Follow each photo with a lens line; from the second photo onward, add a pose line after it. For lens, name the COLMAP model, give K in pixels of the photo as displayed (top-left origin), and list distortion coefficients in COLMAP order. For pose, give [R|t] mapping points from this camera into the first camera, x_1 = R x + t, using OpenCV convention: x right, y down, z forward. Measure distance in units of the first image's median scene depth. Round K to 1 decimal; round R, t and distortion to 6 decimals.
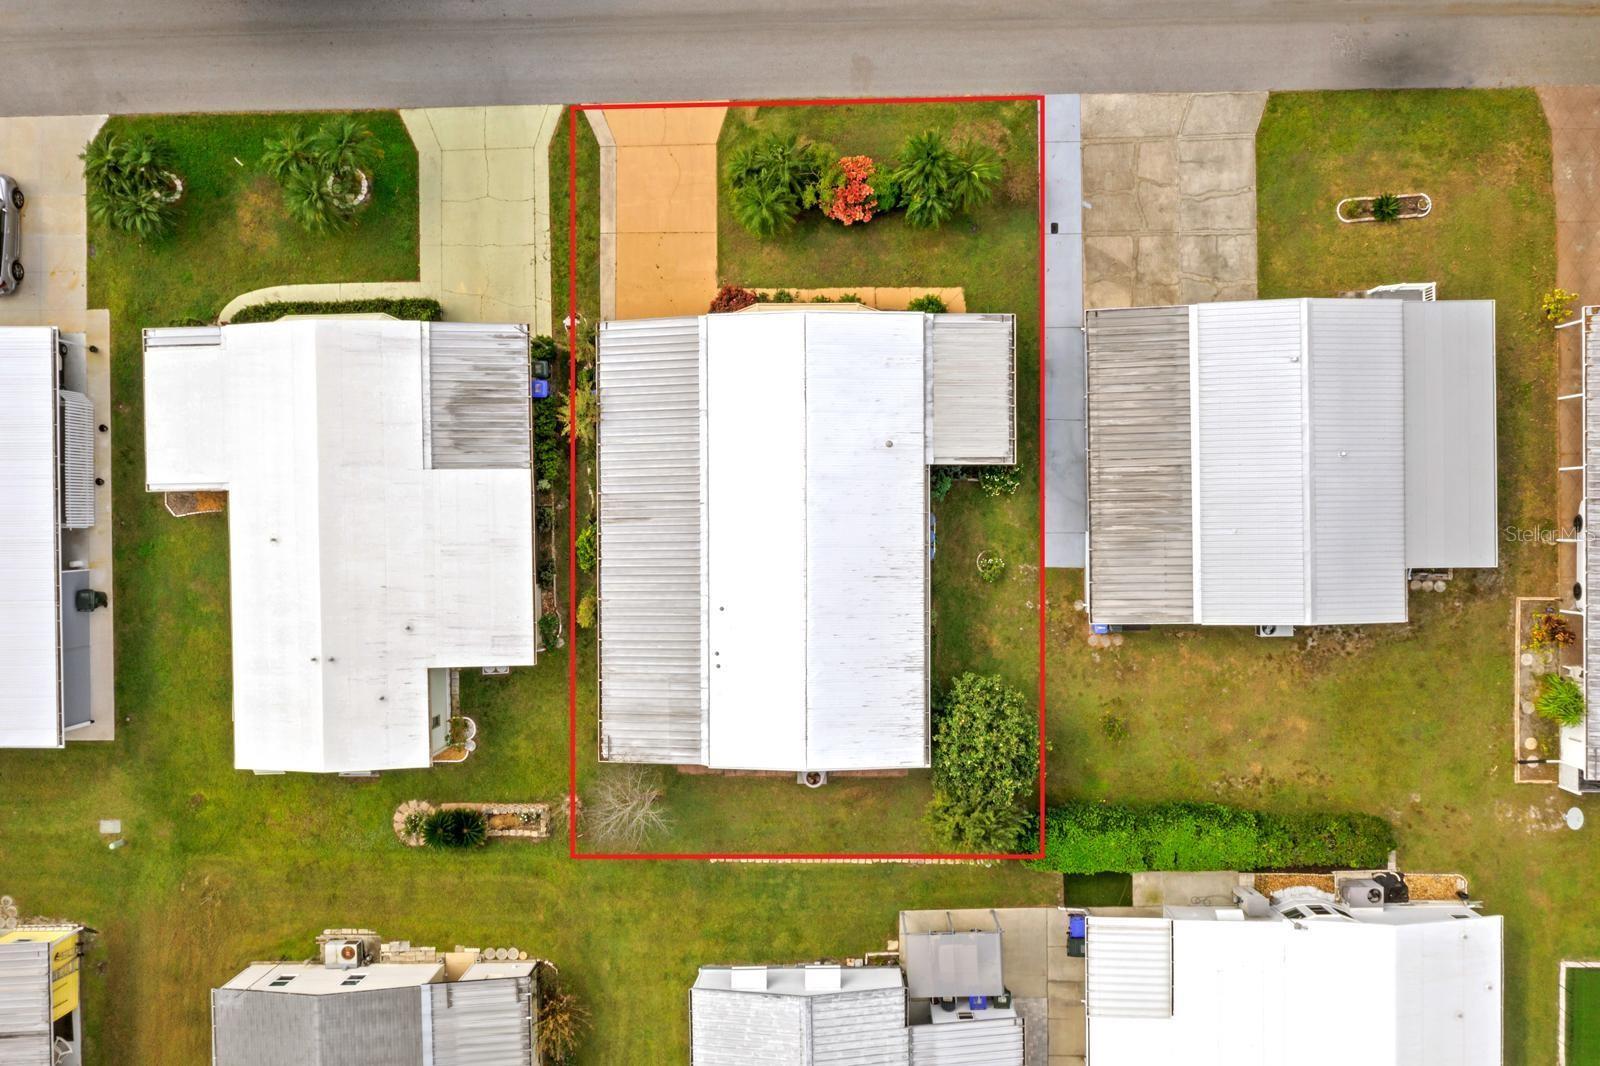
lens RADIAL K [[1255.9, 0, 800.0], [0, 1255.9, 533.0], [0, 0, 1]] dist [-0.001083, 0.005007]
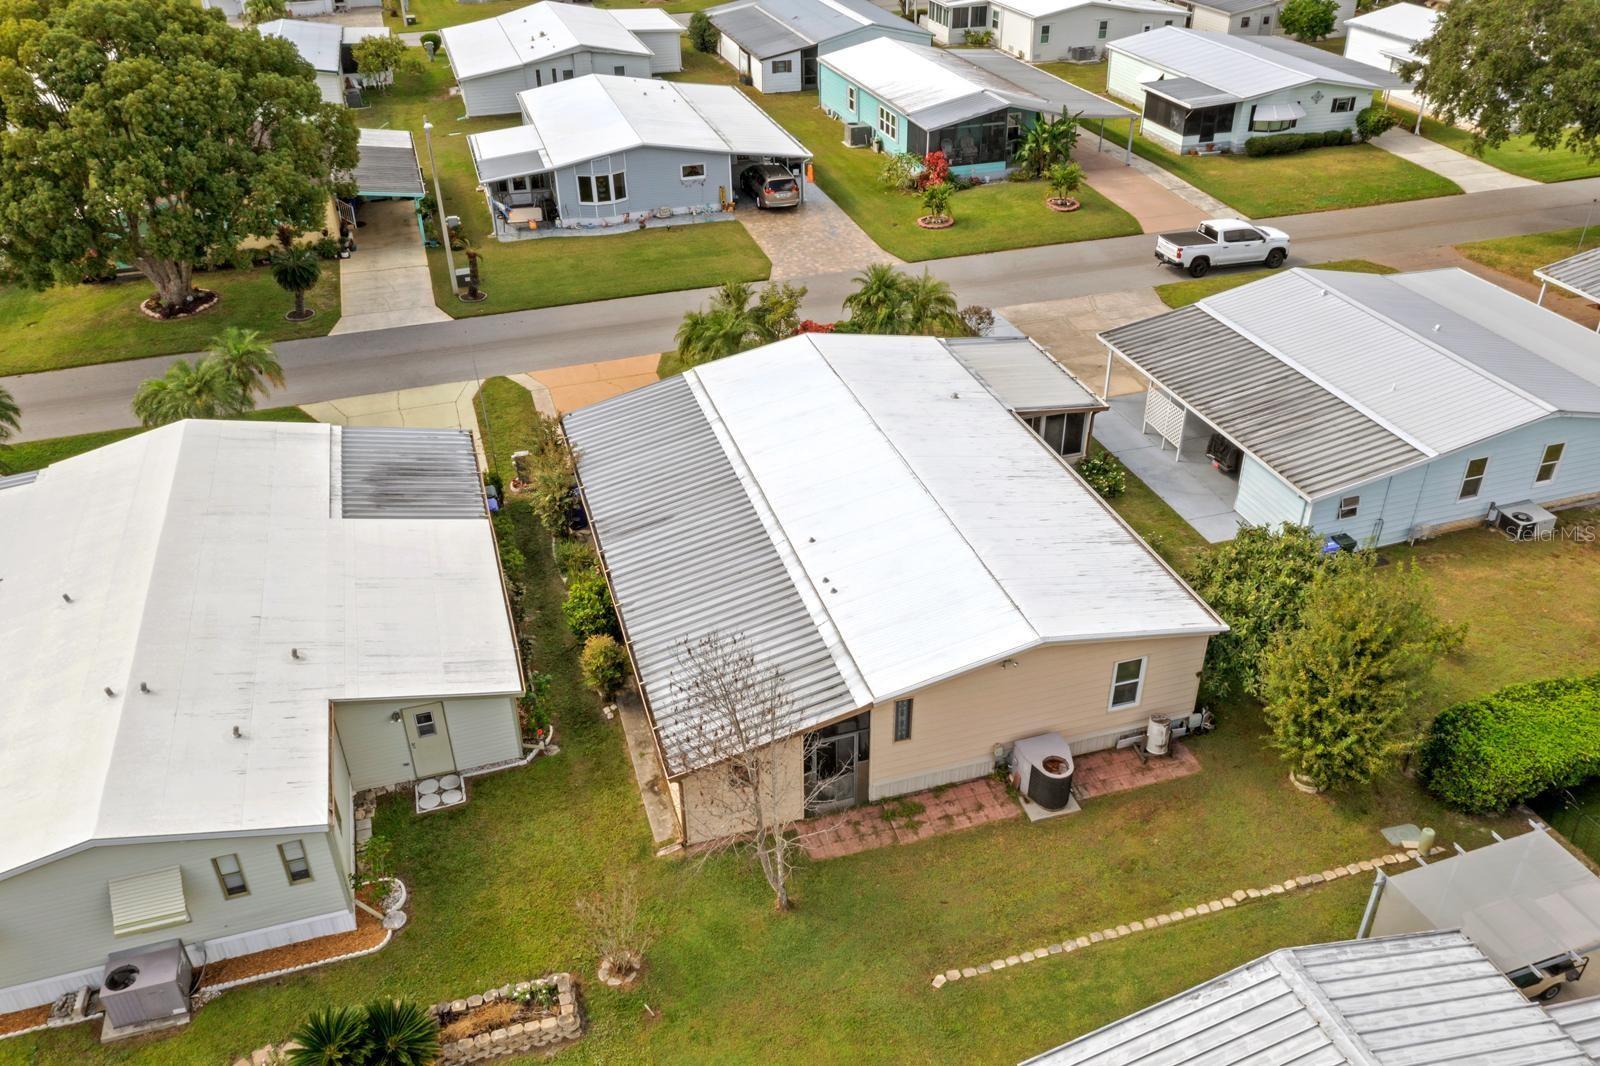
lens RADIAL K [[1255.9, 0, 800.0], [0, 1255.9, 533.0], [0, 0, 1]] dist [-0.001083, 0.005007]
pose [[0.959102, -0.134651, 0.248982, -0.225990], [0.282592, 0.506050, -0.814895, 0.575812], [-0.016271, 0.851928, 0.523405, 0.647193]]
